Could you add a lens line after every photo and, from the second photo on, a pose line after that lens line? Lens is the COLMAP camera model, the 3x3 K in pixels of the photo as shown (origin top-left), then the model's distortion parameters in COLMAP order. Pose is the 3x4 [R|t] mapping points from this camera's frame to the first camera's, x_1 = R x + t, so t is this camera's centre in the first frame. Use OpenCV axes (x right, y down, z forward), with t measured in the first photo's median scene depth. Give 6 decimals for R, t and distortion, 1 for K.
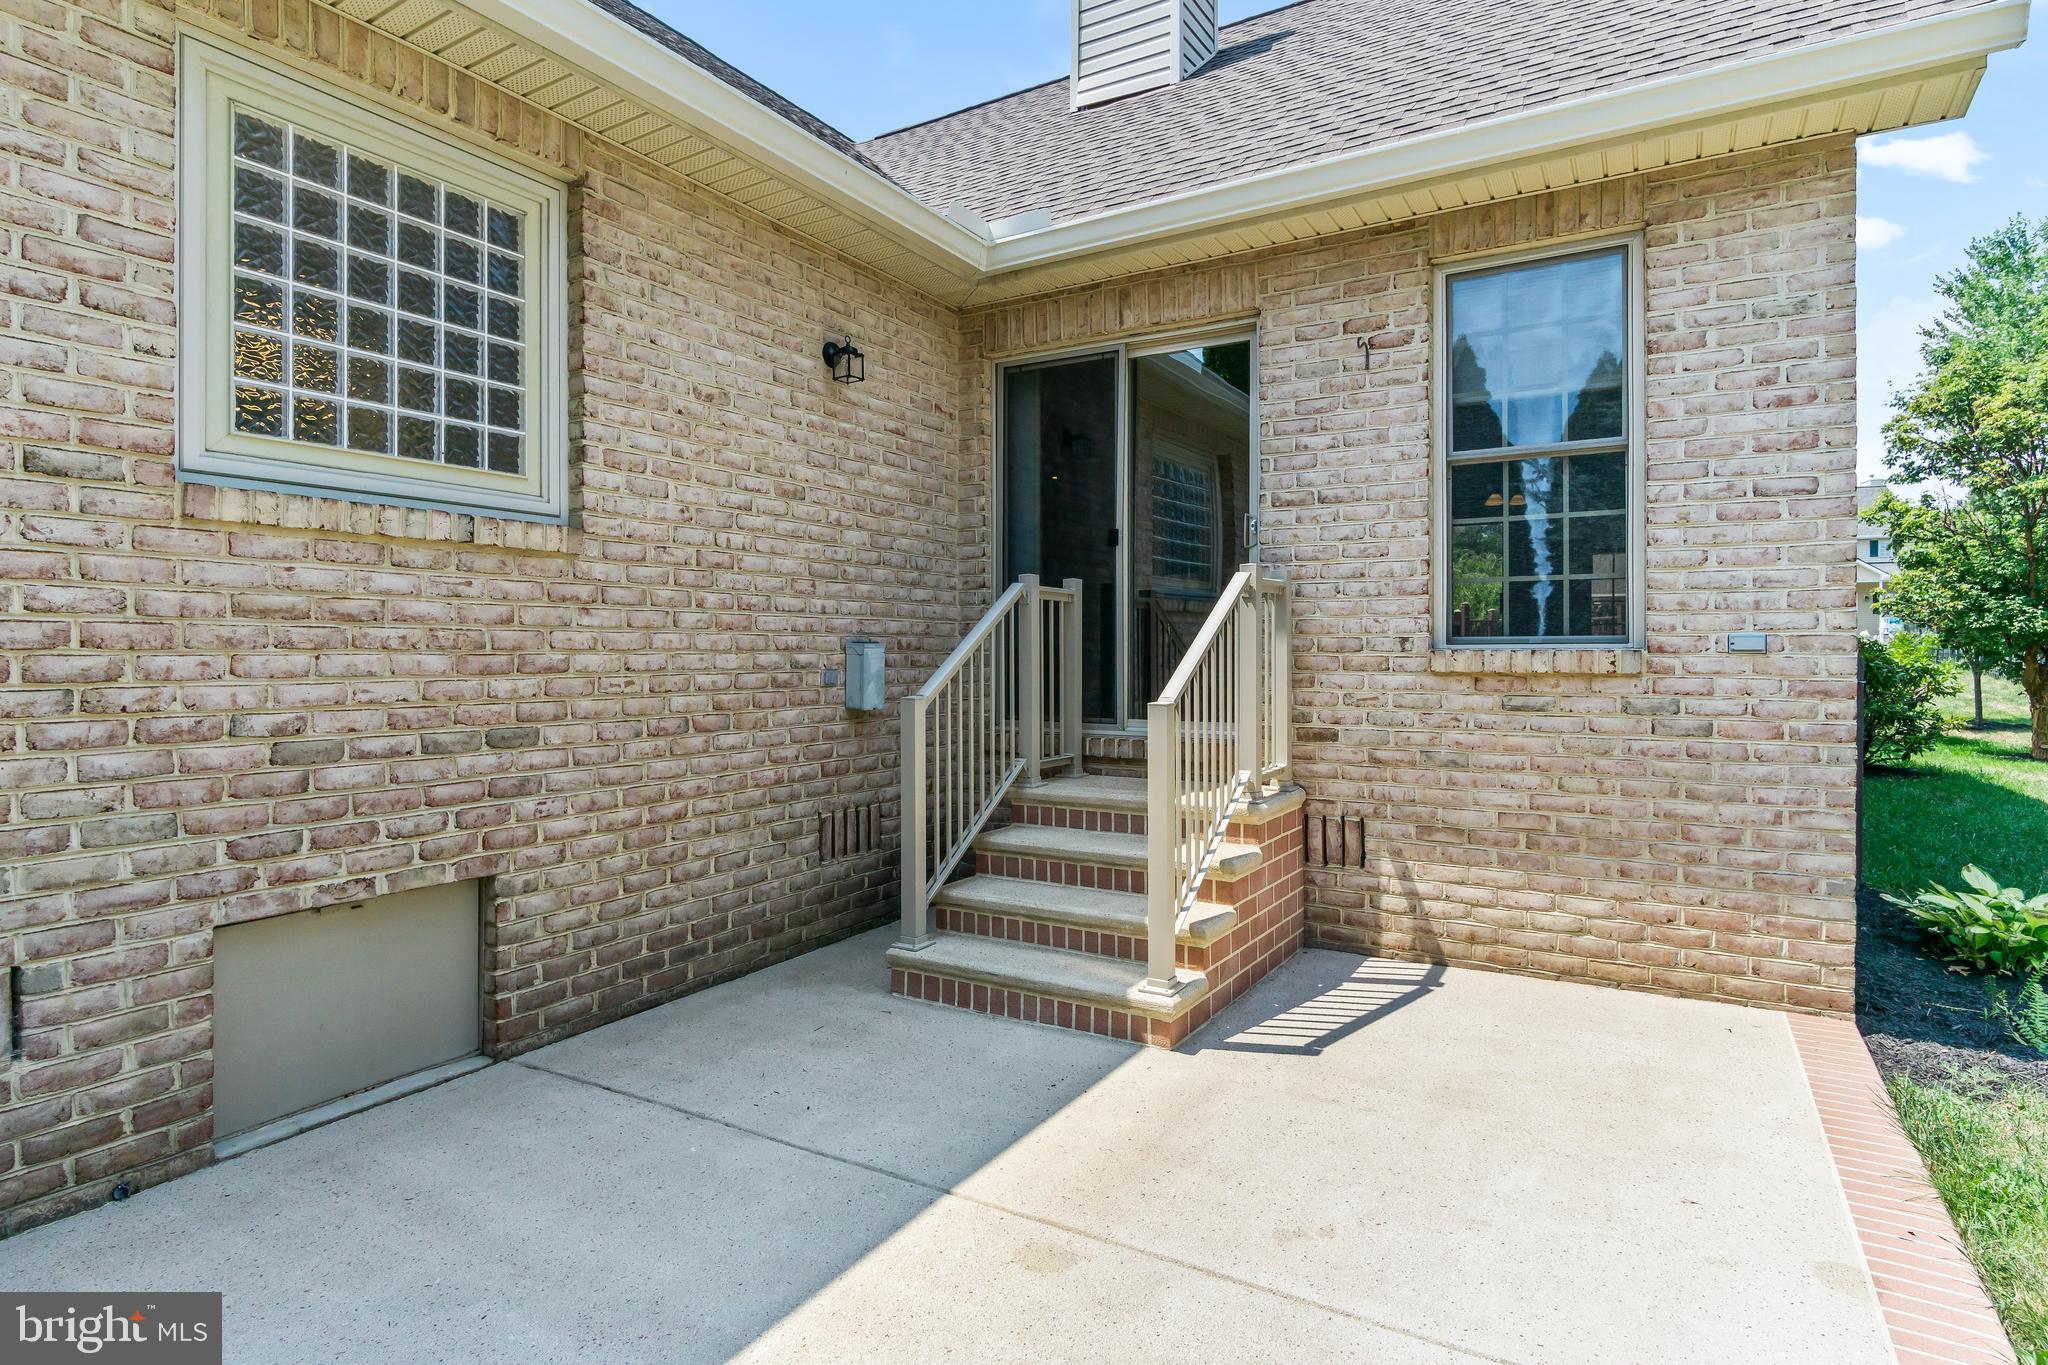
lens RADIAL K [[1092.5, 0, 1009.4], [0, 1092.5, 641.9], [0, 0, 1]] dist [-0.008391, 0.001562]
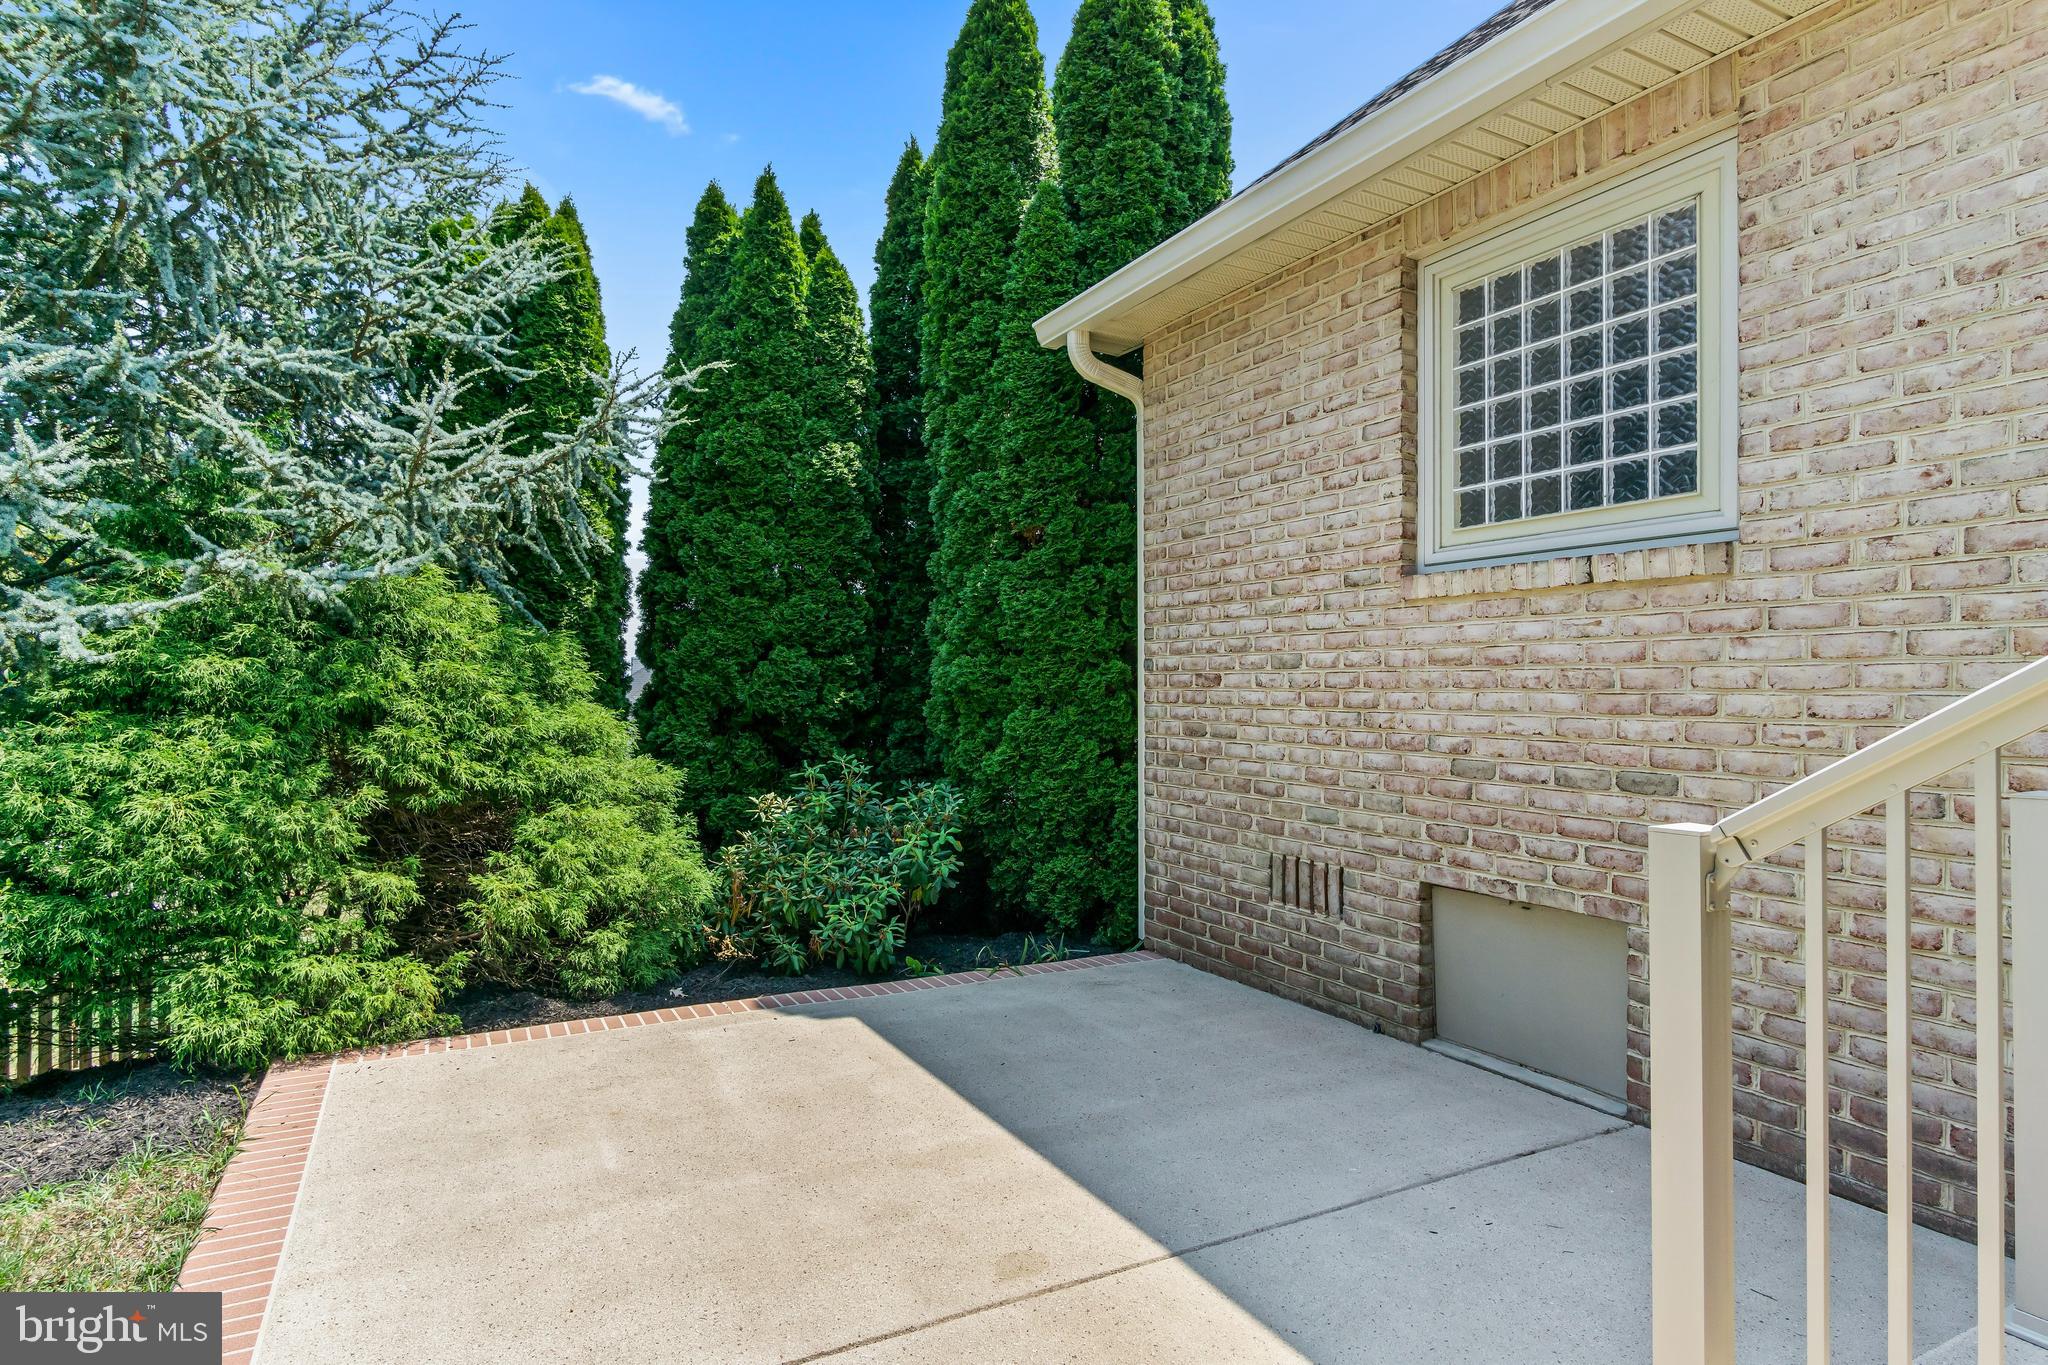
lens RADIAL K [[1092.5, 0, 1022.0], [0, 1092.5, 688.8], [0, 0, 1]] dist [-0.008391, 0.001562]
pose [[-0.506184, -0.002445, -0.862422, 0.660546], [0.003125, 0.999984, -0.004669, 0.010576], [0.862420, -0.005058, -0.506168, 1.083939]]
